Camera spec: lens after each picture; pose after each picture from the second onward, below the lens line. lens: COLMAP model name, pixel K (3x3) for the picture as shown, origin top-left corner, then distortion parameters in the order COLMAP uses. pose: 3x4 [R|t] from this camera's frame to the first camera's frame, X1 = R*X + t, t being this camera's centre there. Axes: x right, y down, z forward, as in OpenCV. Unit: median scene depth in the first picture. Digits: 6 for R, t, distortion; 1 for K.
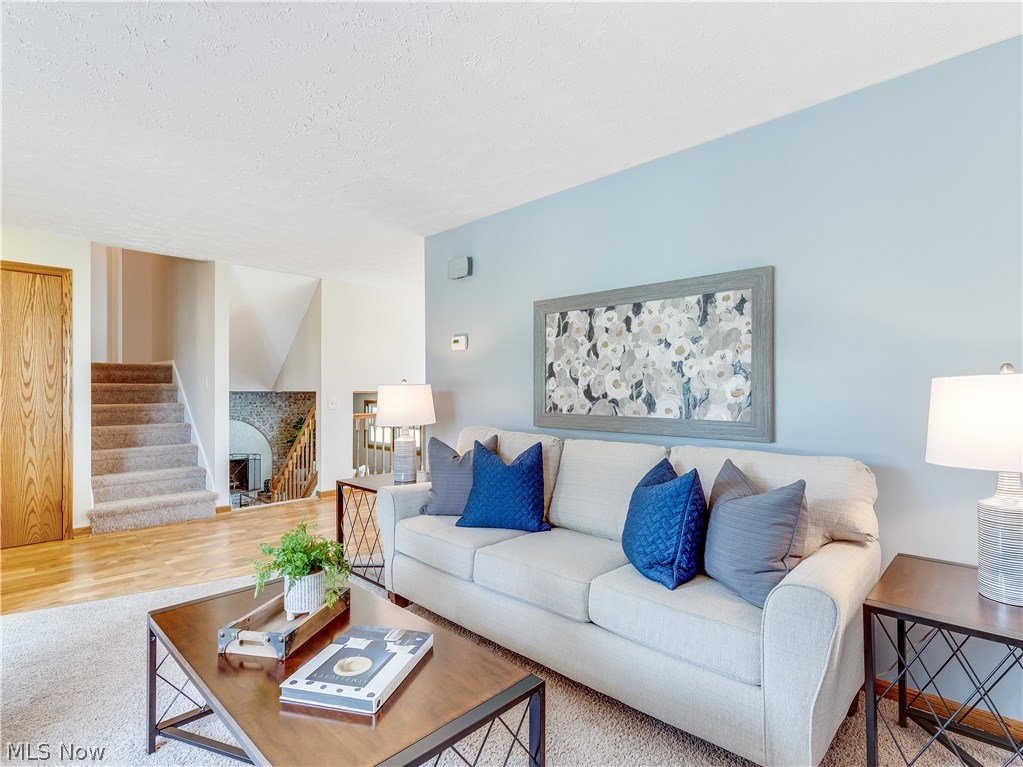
lens RADIAL K [[524.4, 0, 509.8], [0, 524.4, 383.0], [0, 0, 1]] dist [-0.002281, -0.000769]
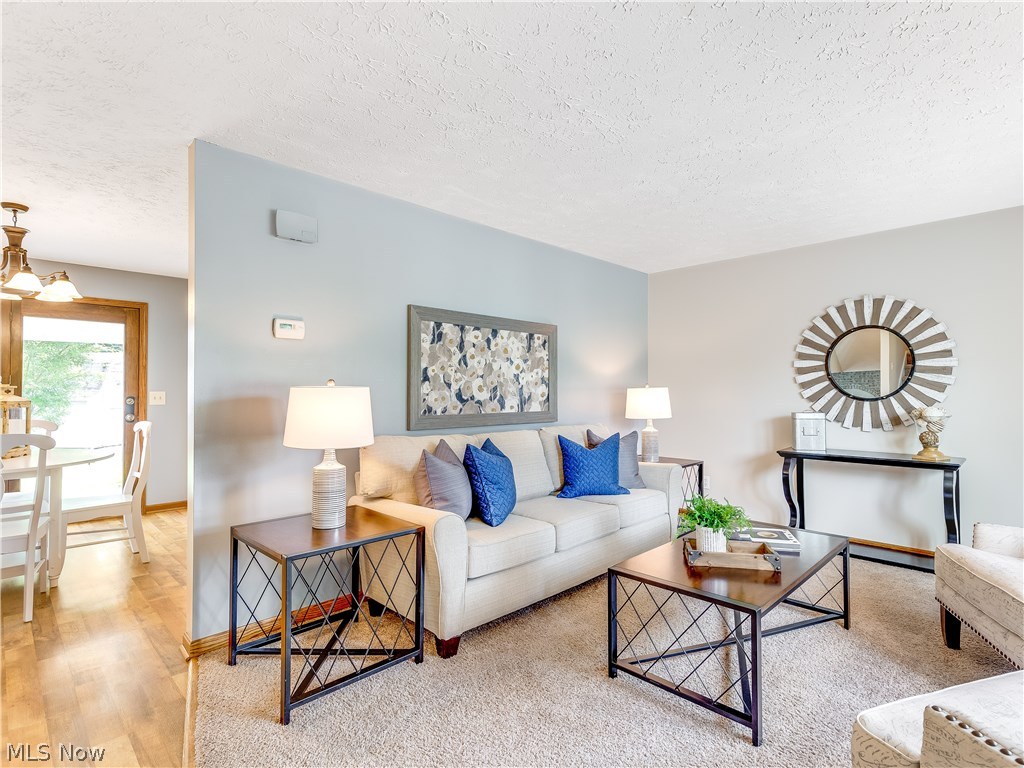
lens RADIAL K [[517.4, 0, 514.2], [0, 517.4, 378.6], [0, 0, 1]] dist [0.004491, 0.001608]
pose [[0.008578, 0.021668, 0.999728, -1.068564], [-0.014557, 0.999662, -0.021541, 0.003492], [-0.999857, -0.014369, 0.008891, 0.914837]]
